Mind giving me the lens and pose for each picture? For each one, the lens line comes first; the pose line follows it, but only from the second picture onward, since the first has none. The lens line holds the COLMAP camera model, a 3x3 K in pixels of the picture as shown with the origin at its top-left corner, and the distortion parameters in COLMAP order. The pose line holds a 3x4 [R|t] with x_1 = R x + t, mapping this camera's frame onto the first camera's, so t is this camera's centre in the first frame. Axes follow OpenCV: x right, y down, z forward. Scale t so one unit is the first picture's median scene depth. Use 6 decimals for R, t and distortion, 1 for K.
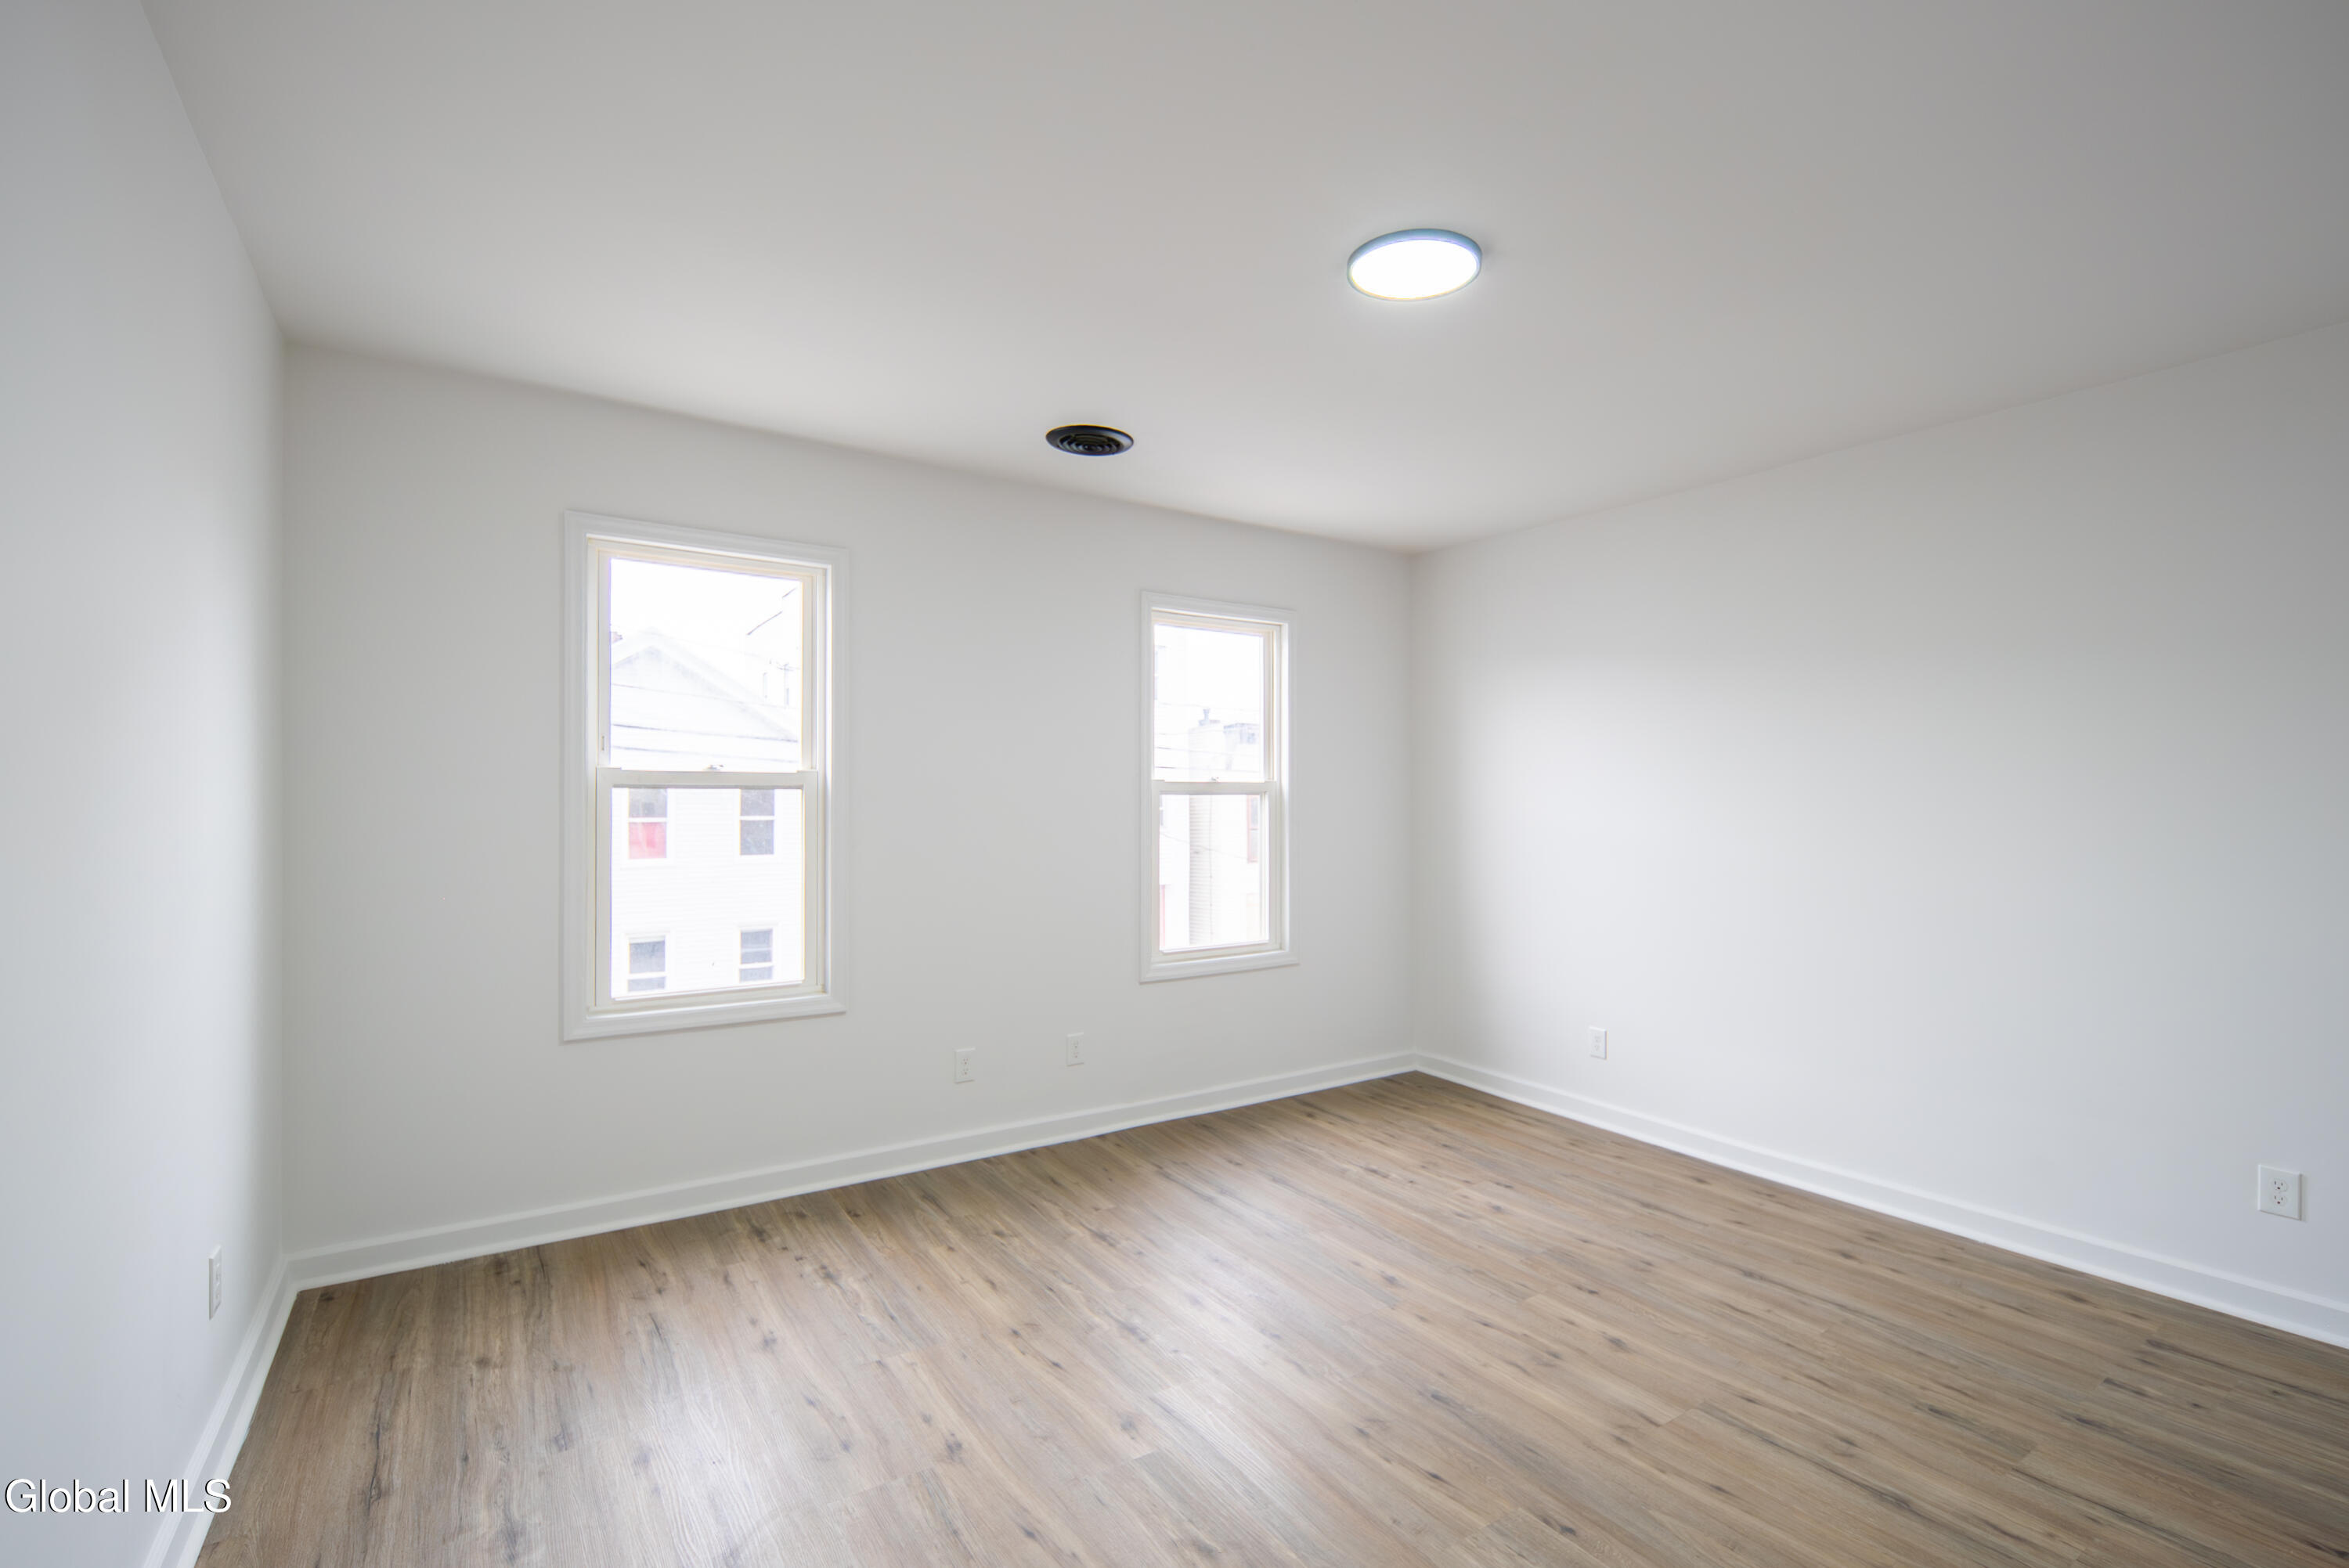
lens RADIAL K [[1056.2, 0, 1182.0], [0, 1056.2, 786.2], [0, 0, 1]] dist [-0.004313, -0.001438]
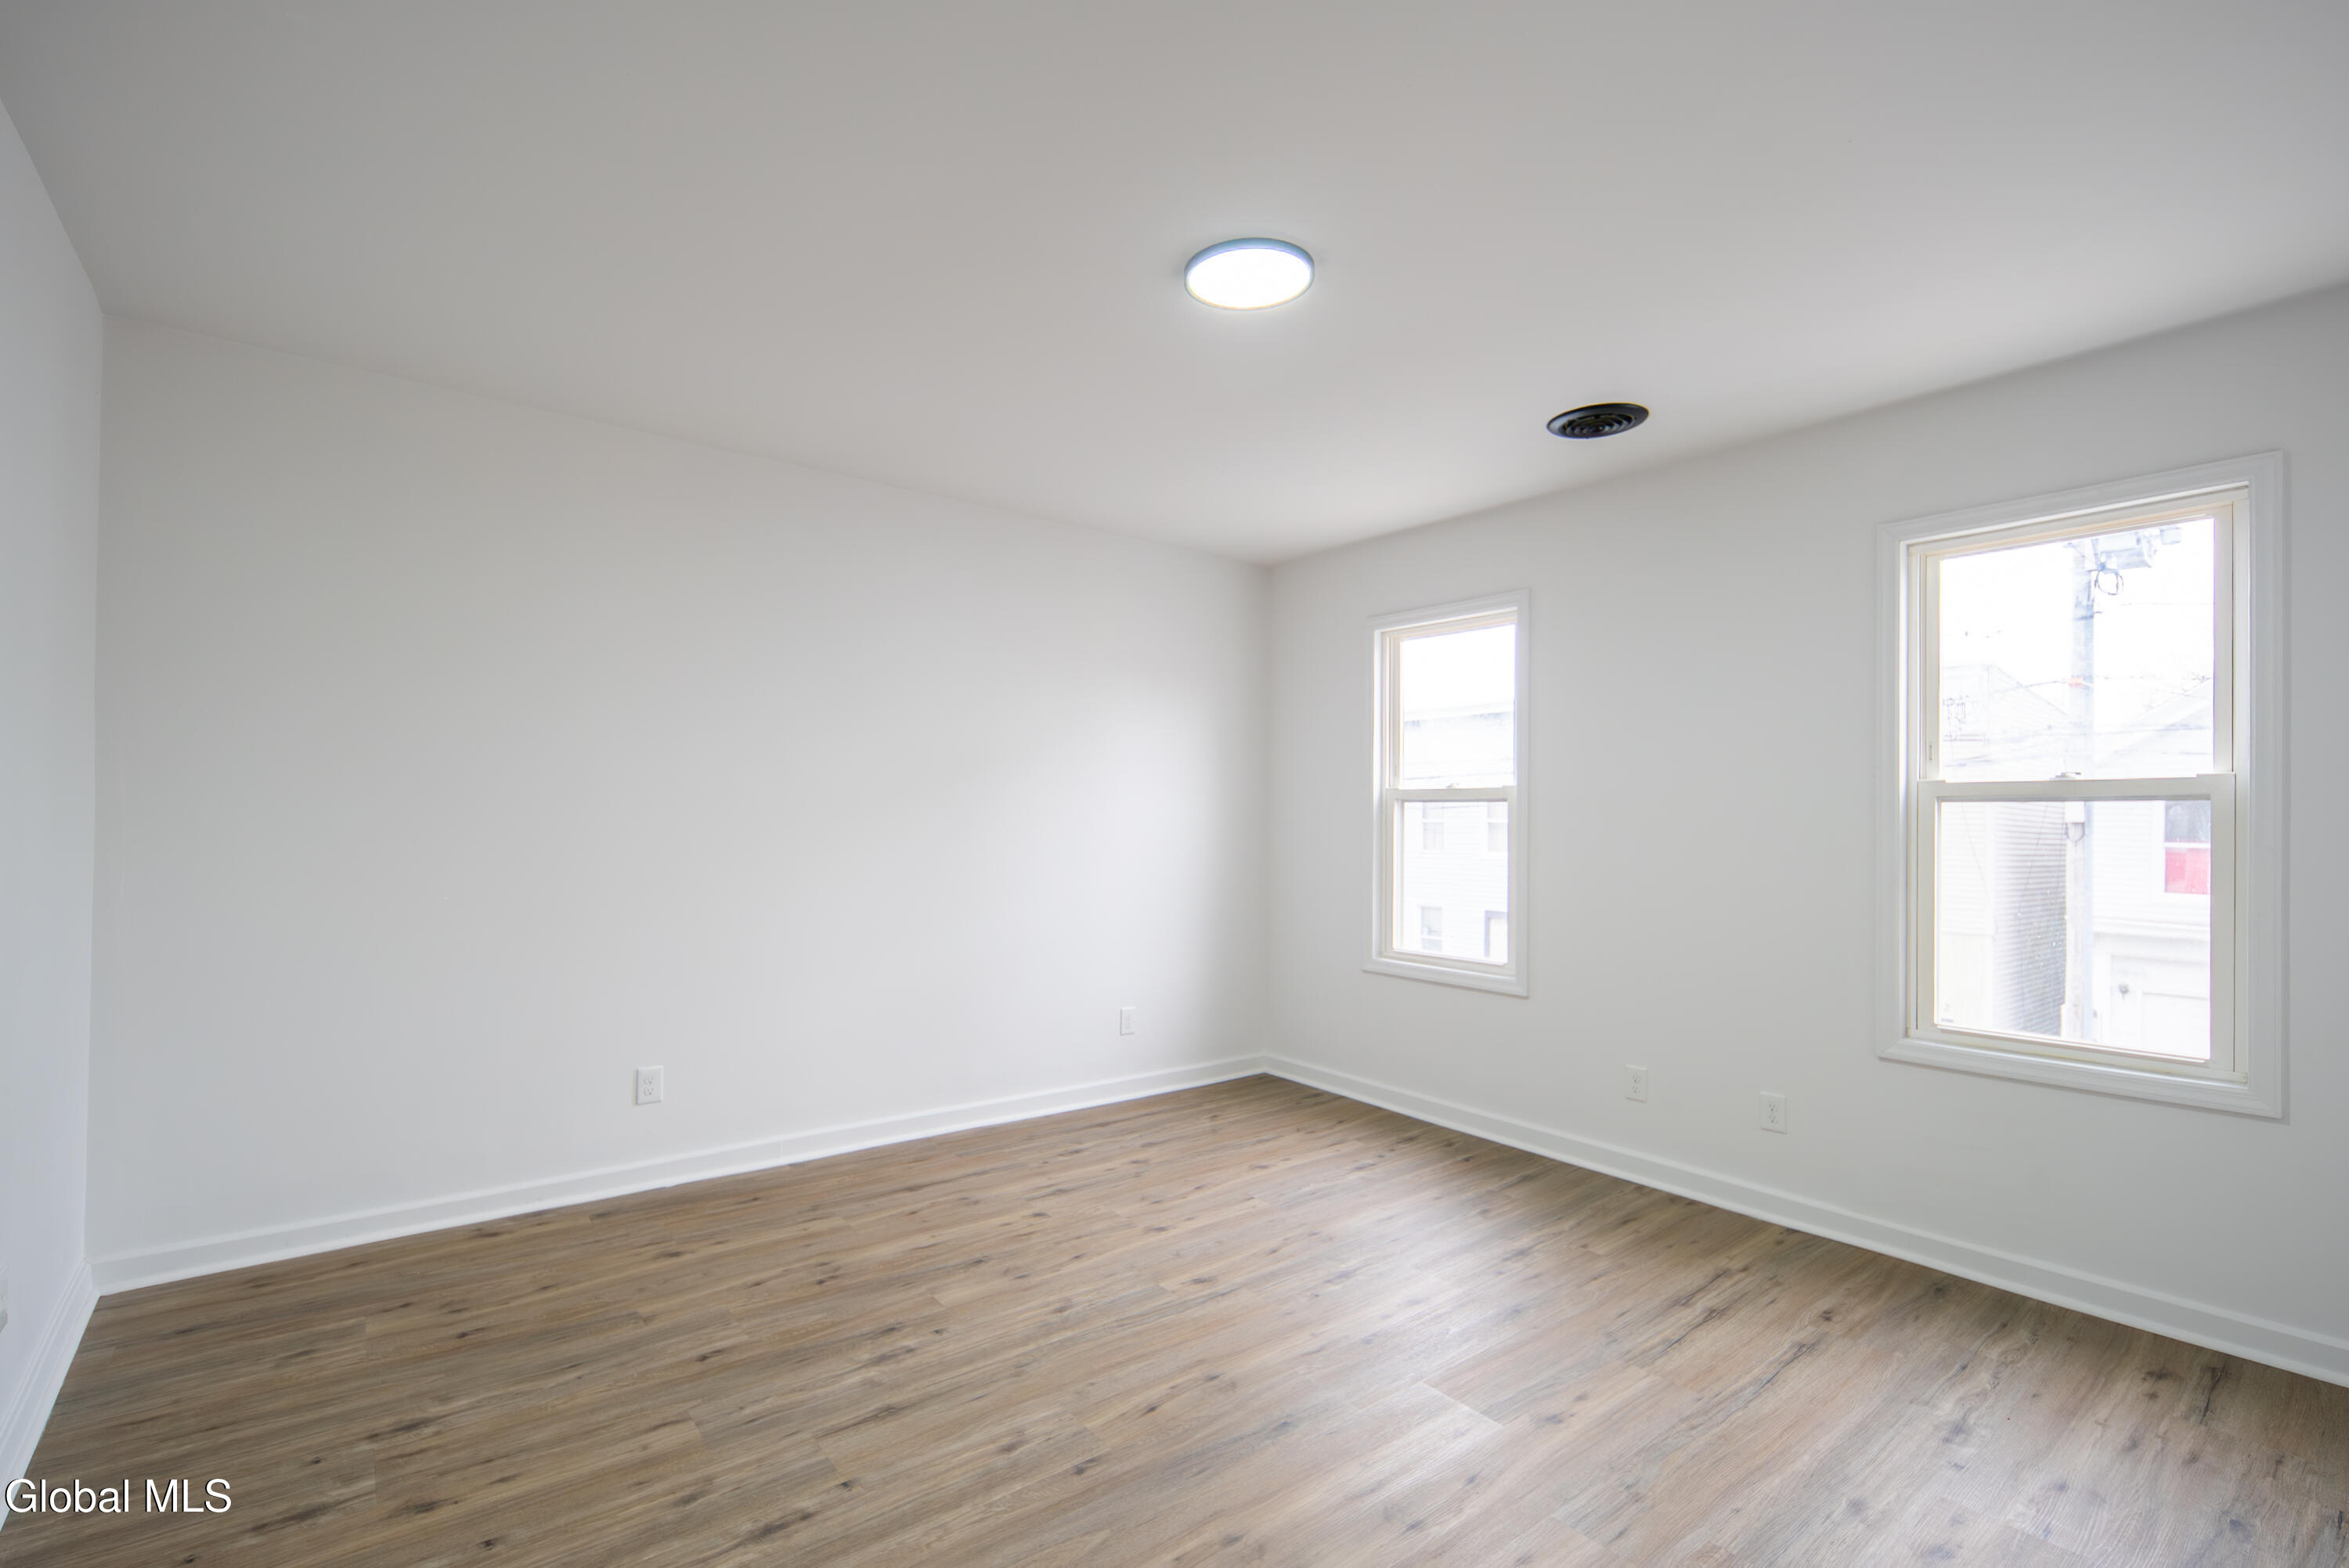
lens RADIAL K [[1056.2, 0, 1179.7], [0, 1056.2, 803.0], [0, 0, 1]] dist [-0.004313, -0.001438]
pose [[0.066364, -0.010966, -0.997735, 0.779134], [0.009040, 0.999905, -0.010388, 0.013636], [0.997755, -0.008330, 0.066456, 0.547969]]
